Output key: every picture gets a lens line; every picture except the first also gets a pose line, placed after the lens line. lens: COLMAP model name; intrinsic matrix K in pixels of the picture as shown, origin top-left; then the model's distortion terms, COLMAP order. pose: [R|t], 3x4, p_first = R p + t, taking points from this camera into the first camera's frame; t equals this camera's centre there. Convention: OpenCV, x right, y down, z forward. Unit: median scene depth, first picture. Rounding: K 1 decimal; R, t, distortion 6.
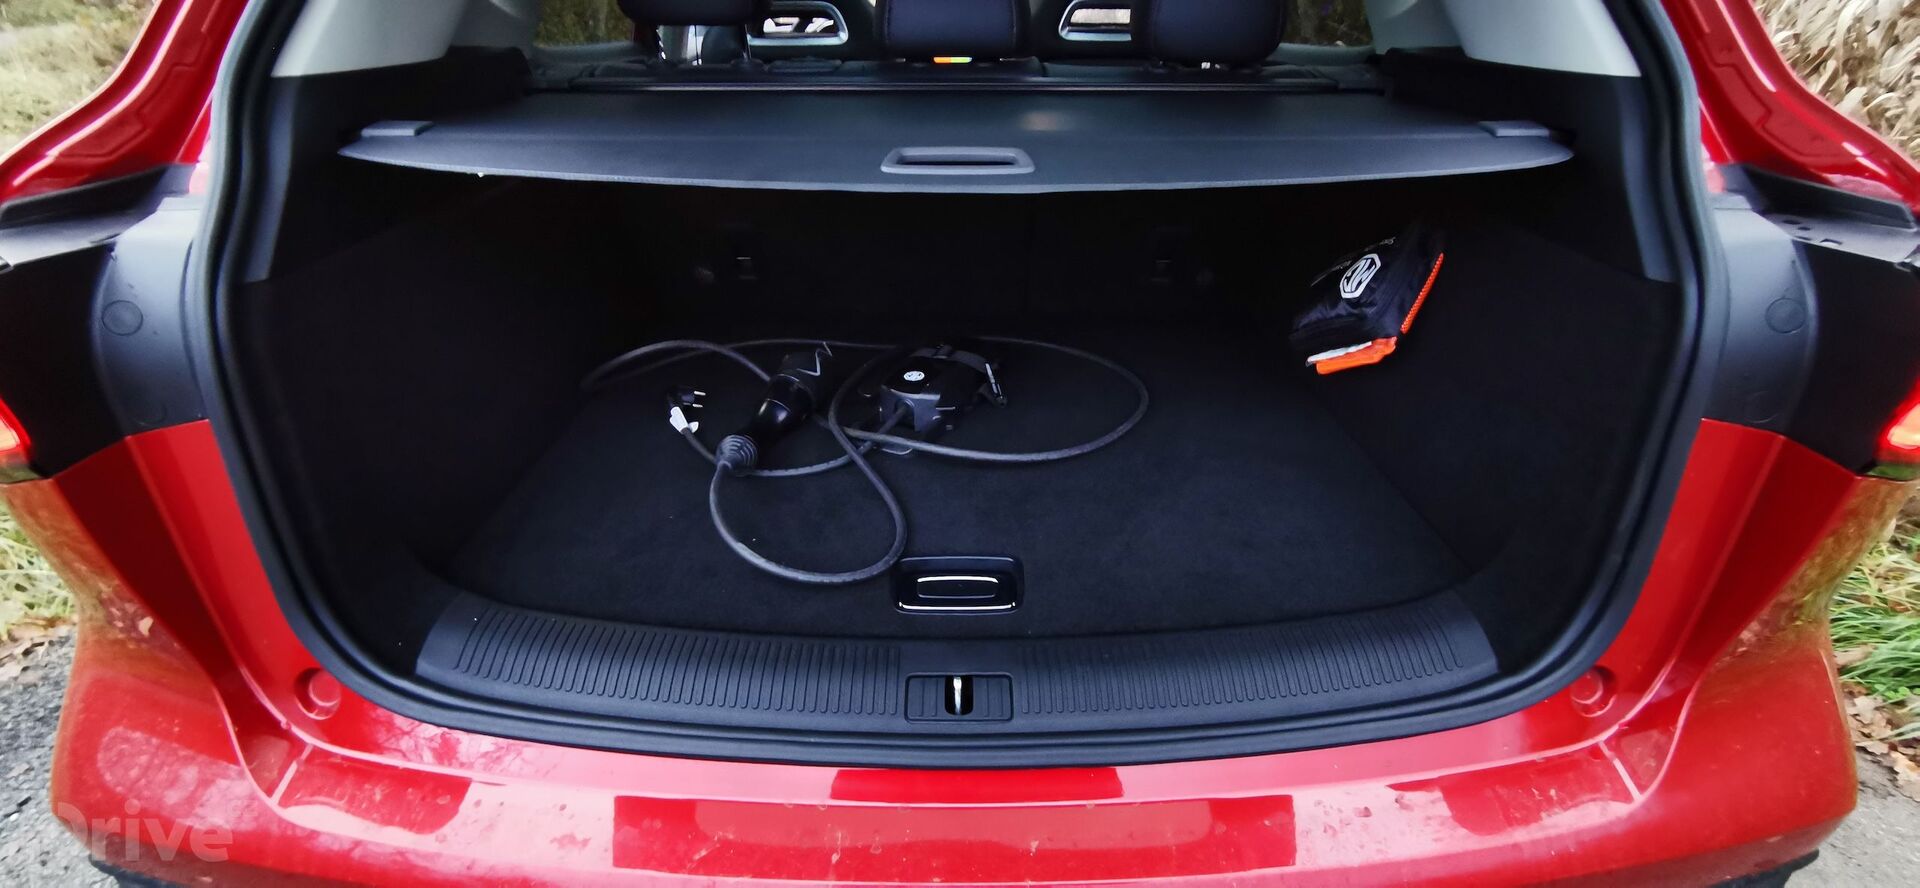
lens RADIAL K [[864.0, 0, 961.3], [0, 864.0, 434.8], [0, 0, 1]] dist [-0.001184, 0.008533]
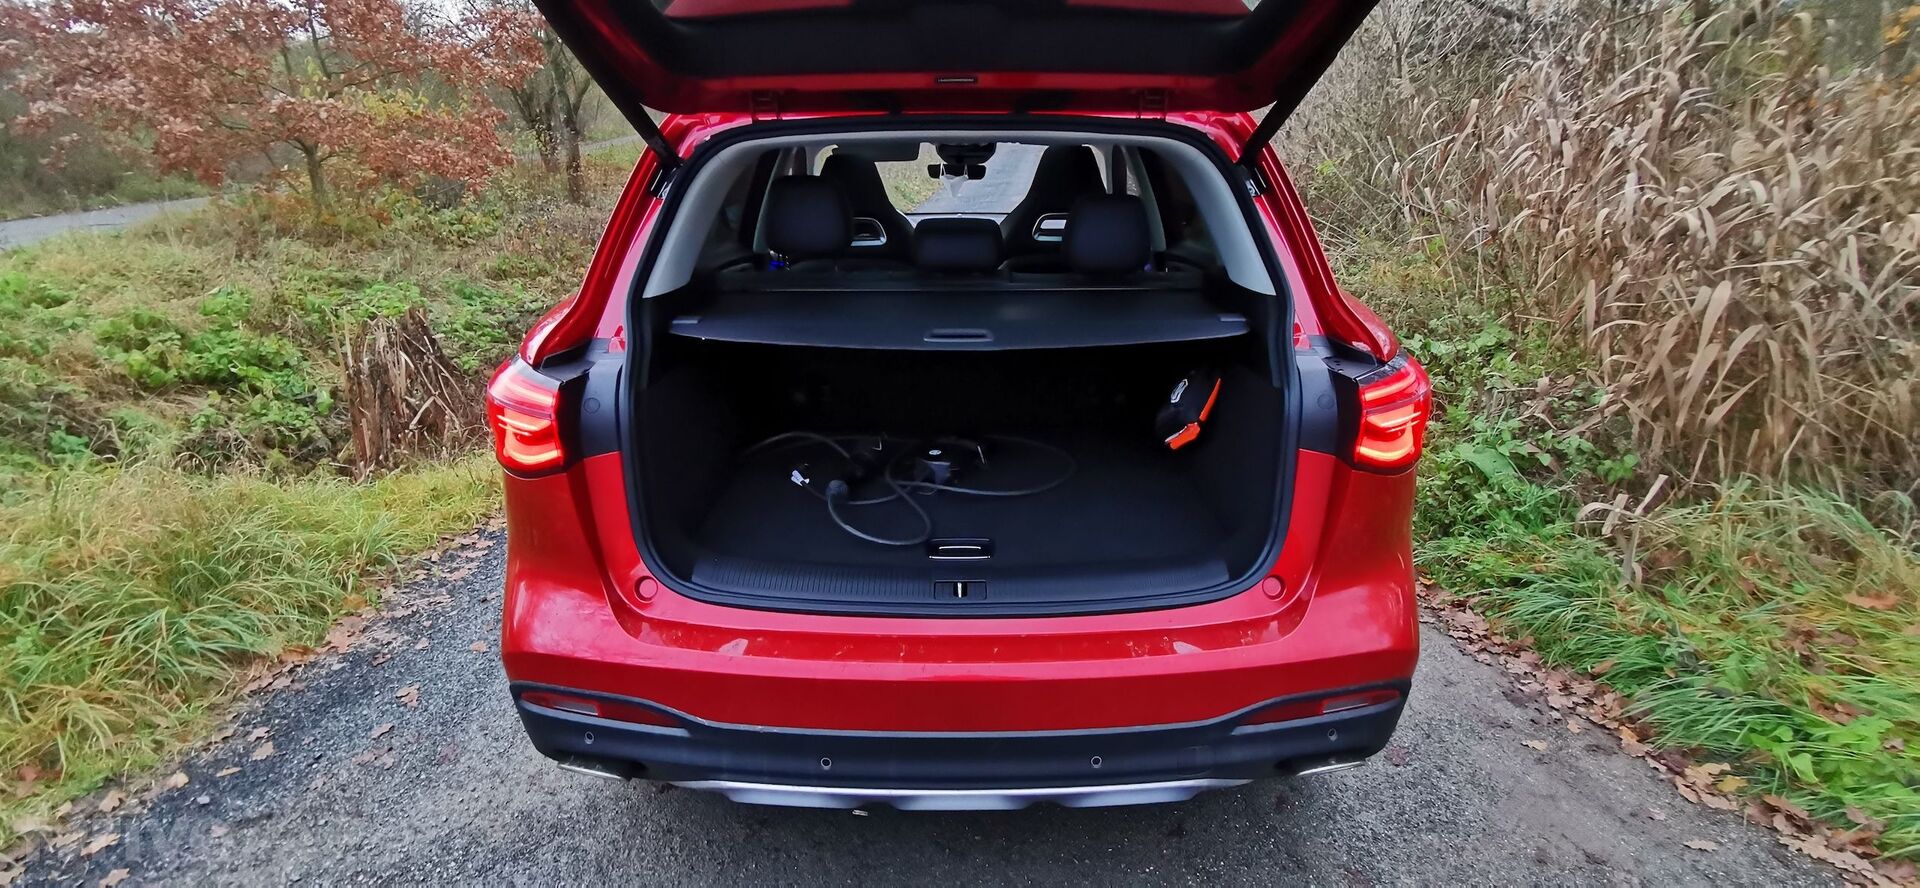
lens RADIAL K [[864.0, 0, 953.6], [0, 864.0, 430.0], [0, 0, 1]] dist [-0.001184, 0.008533]
pose [[0.999847, -0.002856, -0.017235, 0.012695], [-0.000065, 0.985930, -0.167156, 0.204309], [0.017469, 0.167132, 0.985780, -0.802802]]
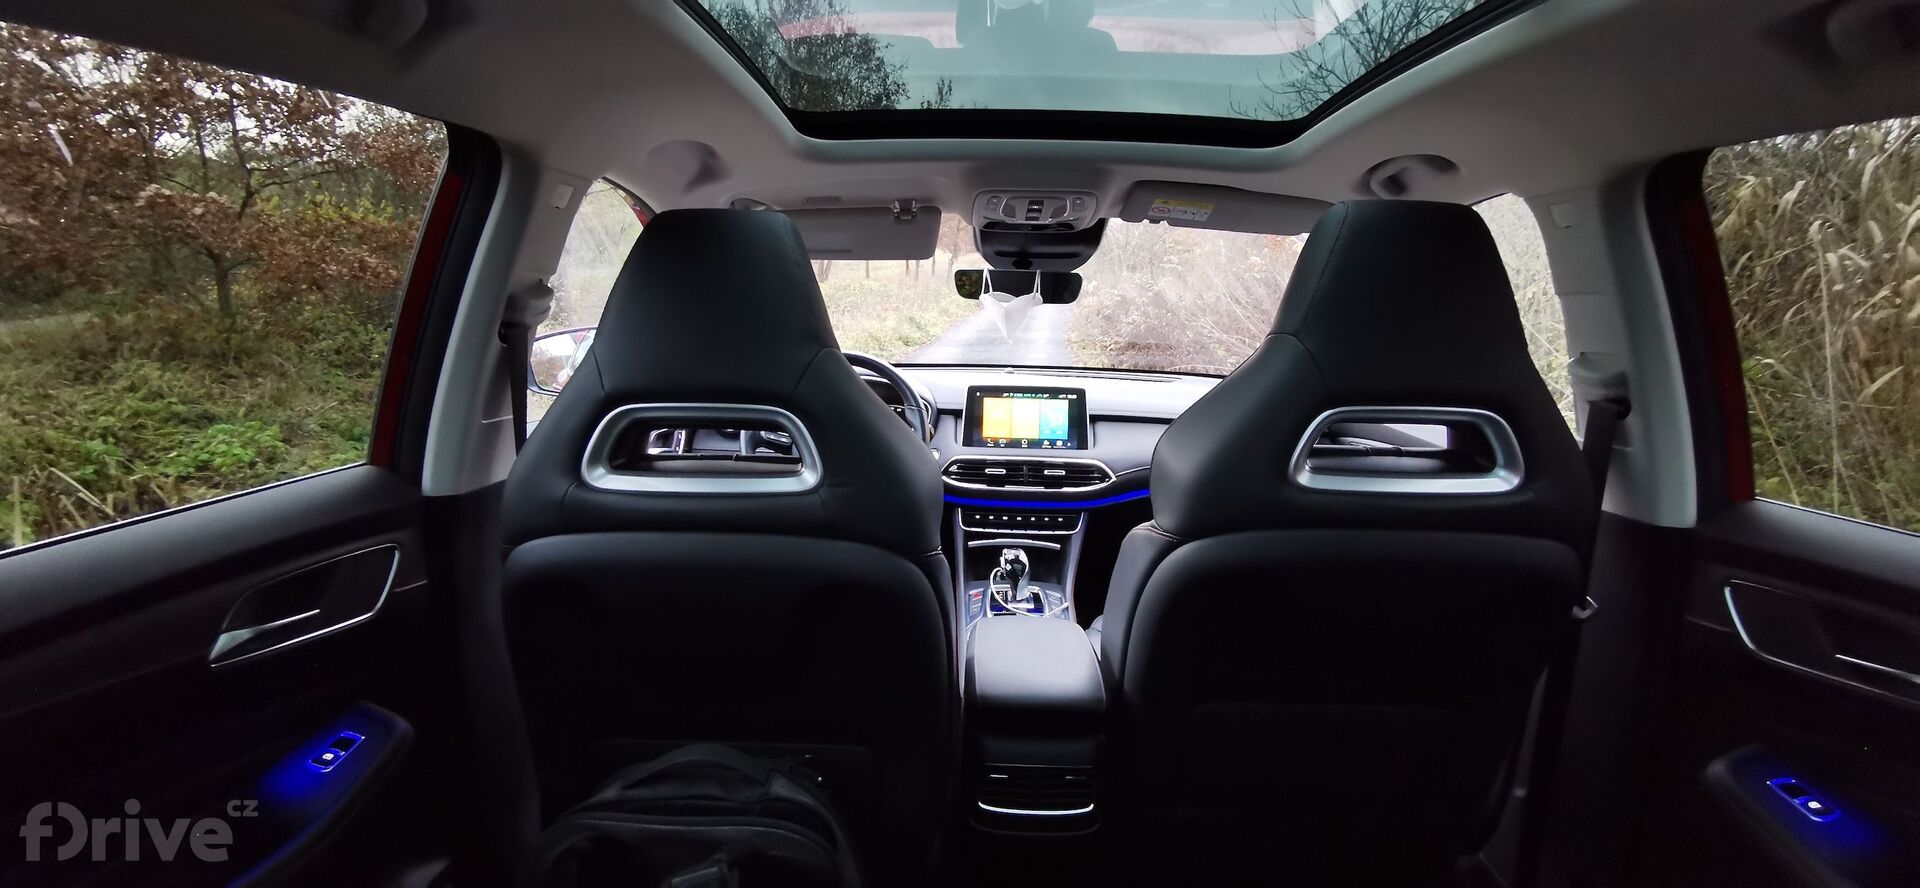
lens RADIAL K [[864.0, 0, 959.6], [0, 864.0, 448.0], [0, 0, 1]] dist [-0.001184, 0.008533]
pose [[0.999407, 0.024547, -0.024143, -0.107475], [-0.030531, 0.955974, -0.291858, -0.756826], [0.015916, 0.292422, 0.956157, 1.249999]]
